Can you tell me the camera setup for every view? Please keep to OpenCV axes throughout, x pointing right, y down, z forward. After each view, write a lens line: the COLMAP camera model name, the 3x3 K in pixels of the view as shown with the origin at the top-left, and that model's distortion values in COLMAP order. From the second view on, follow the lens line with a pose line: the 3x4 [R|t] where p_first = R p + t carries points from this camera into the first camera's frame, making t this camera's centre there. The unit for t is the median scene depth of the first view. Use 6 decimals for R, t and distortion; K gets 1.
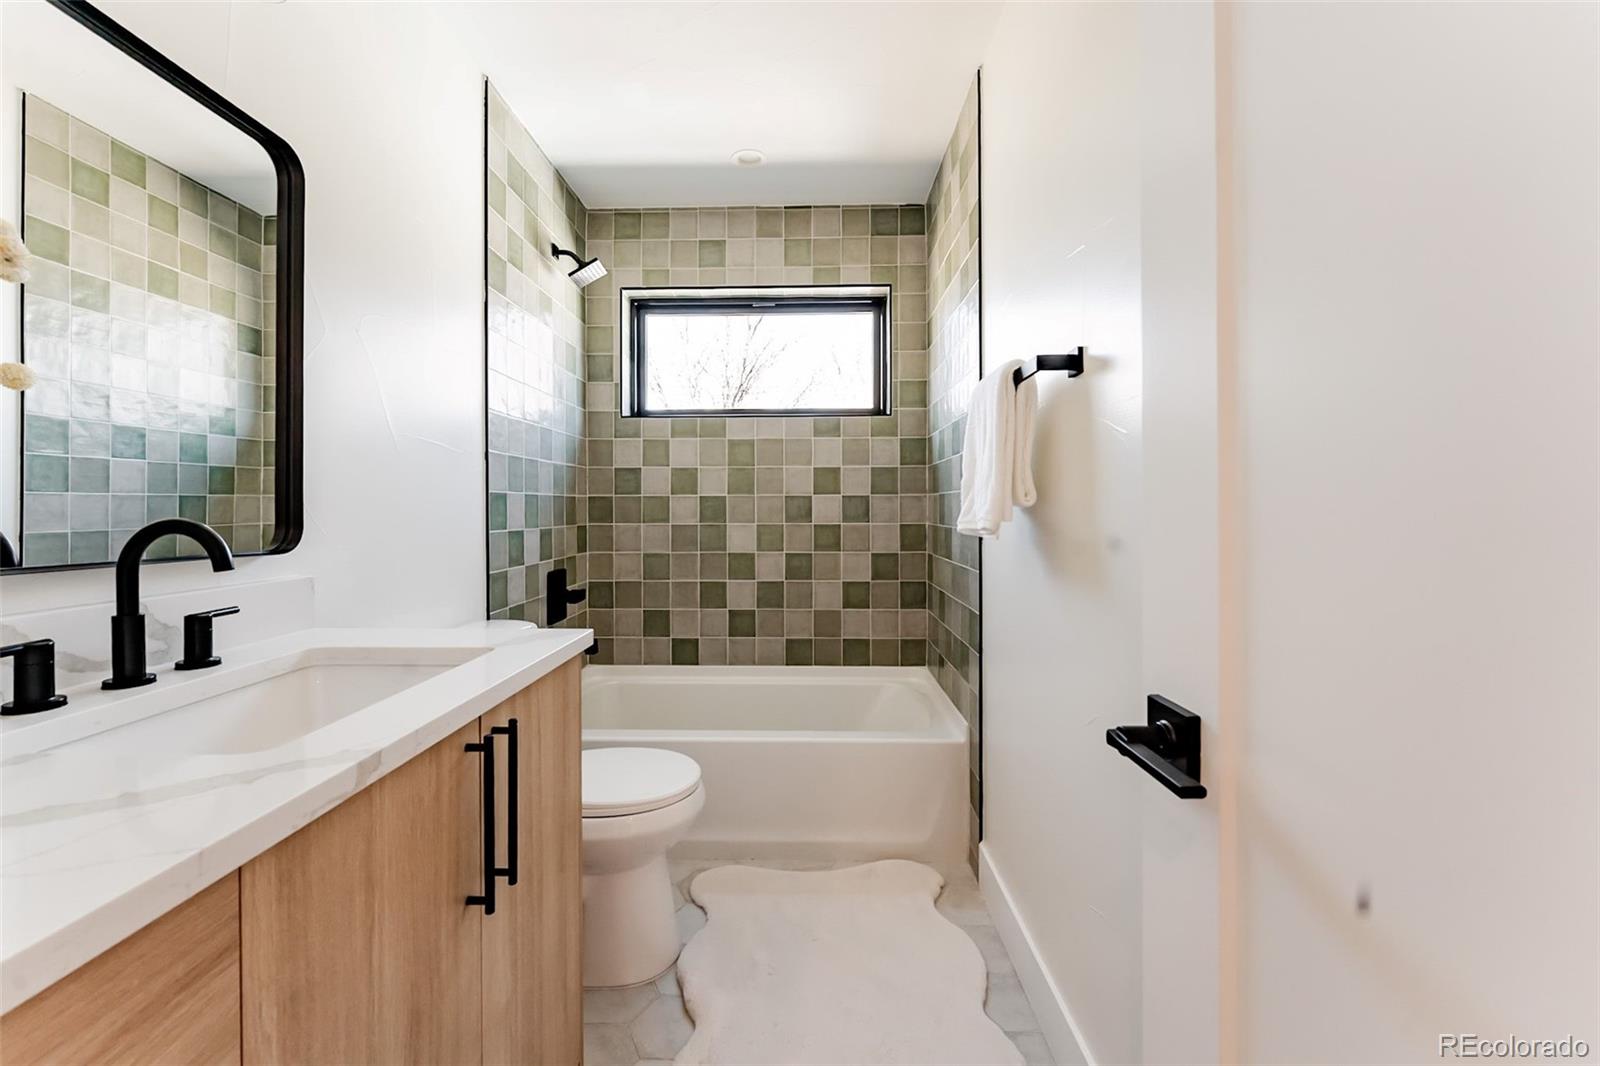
lens RADIAL K [[646.6, 0, 814.9], [0, 646.6, 510.2], [0, 0, 1]] dist [-0.002109, -0.000095]
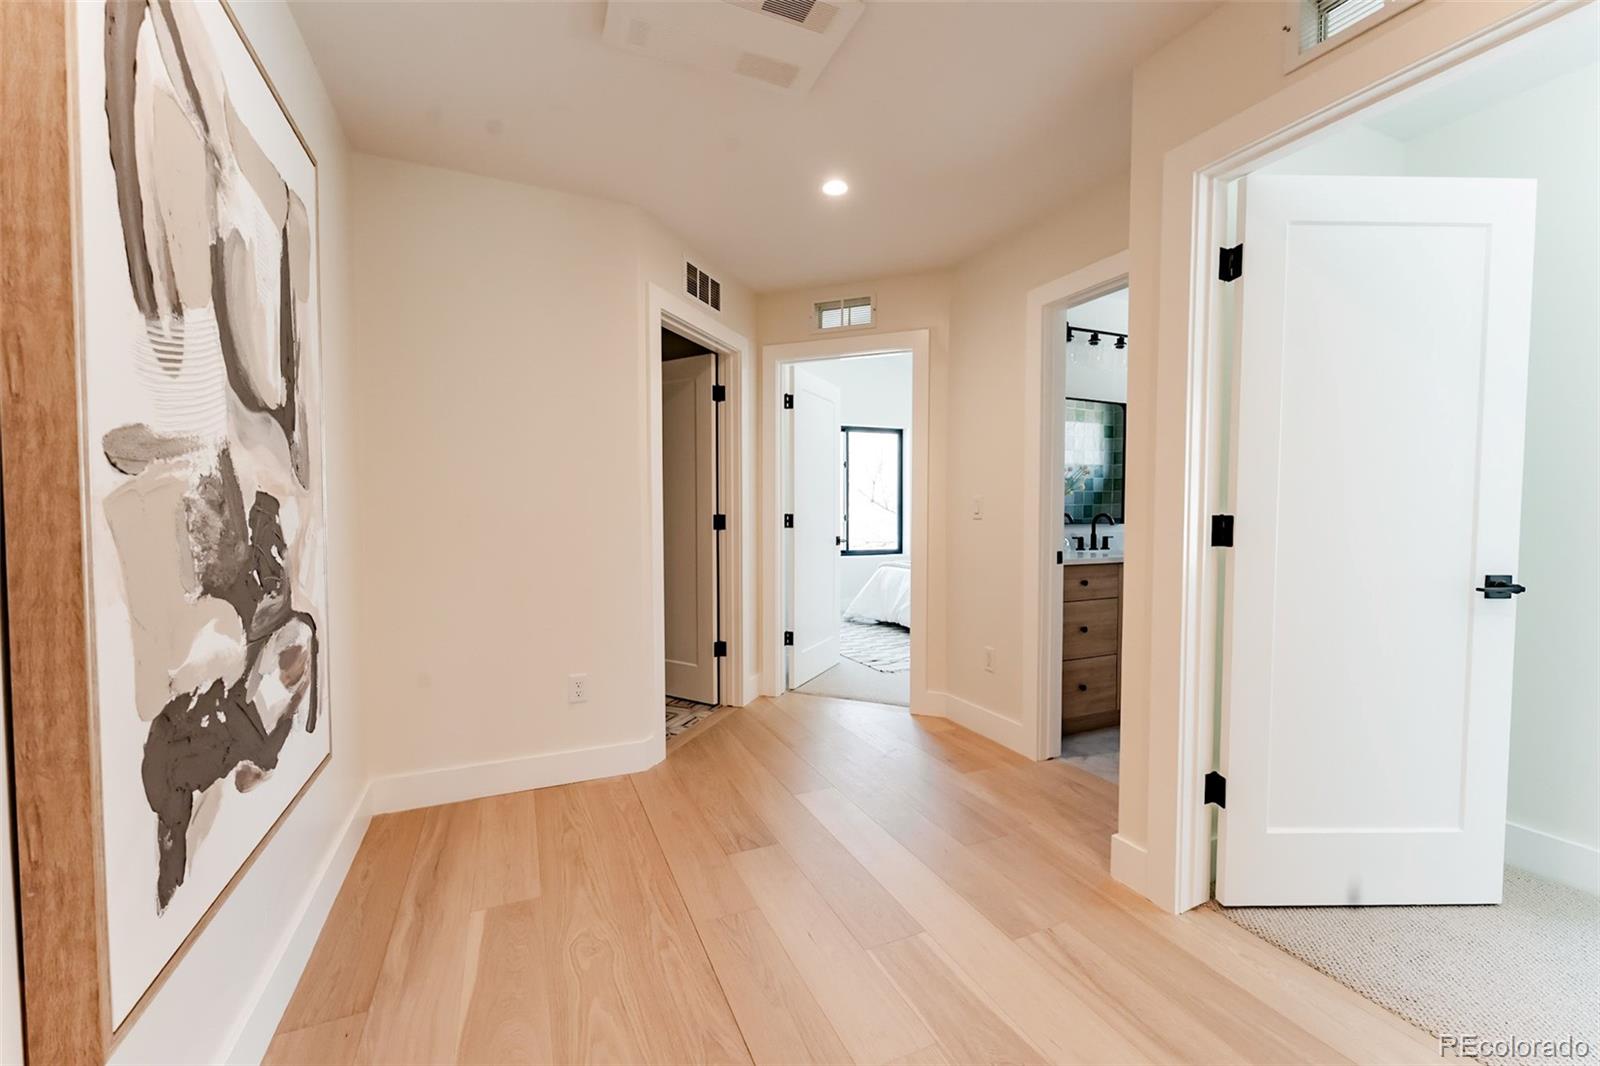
lens RADIAL K [[646.6, 0, 803.4], [0, 646.6, 537.6], [0, 0, 1]] dist [-0.002109, -0.000095]
pose [[0.417855, 0.038772, -0.907686, 1.061181], [-0.000574, 0.999100, 0.042412, -0.004153], [0.908514, -0.017201, 0.417501, -1.321594]]
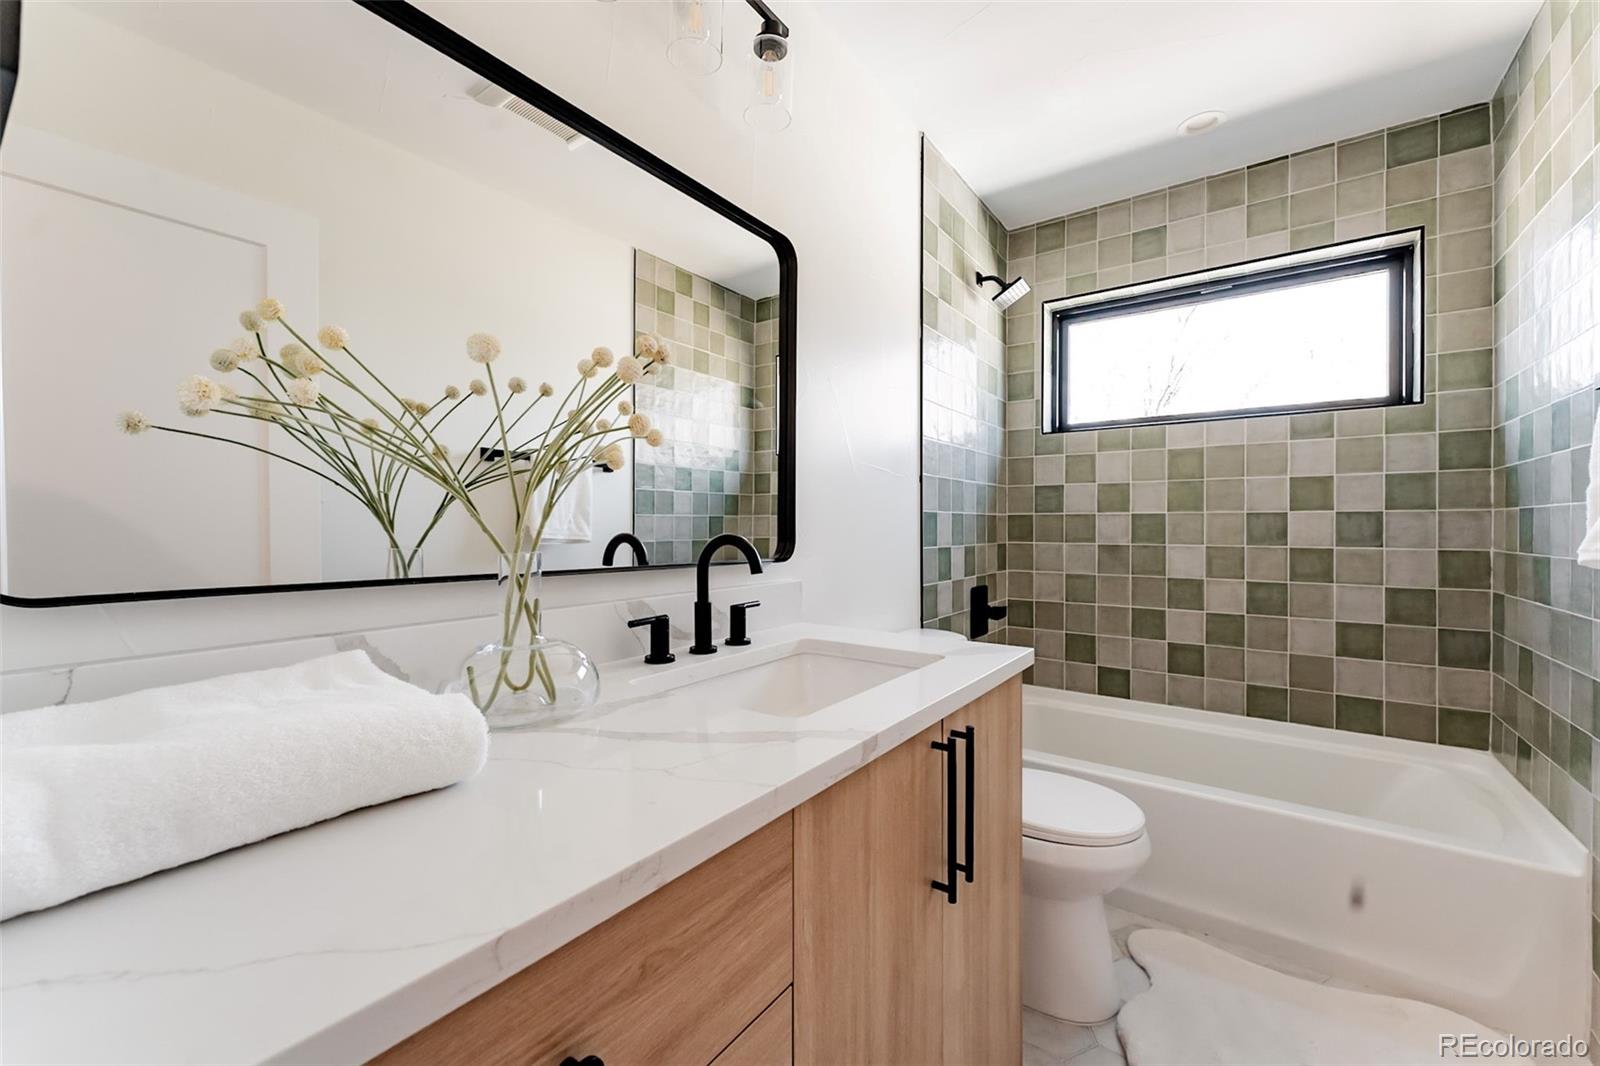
lens RADIAL K [[646.6, 0, 807.2], [0, 646.6, 528.6], [0, 0, 1]] dist [-0.002109, -0.000095]
pose [[0.819554, 0.005462, -0.572975, -0.036250], [-0.005244, 0.999984, 0.002031, -0.000543], [0.572977, 0.001341, 0.819570, -0.009855]]
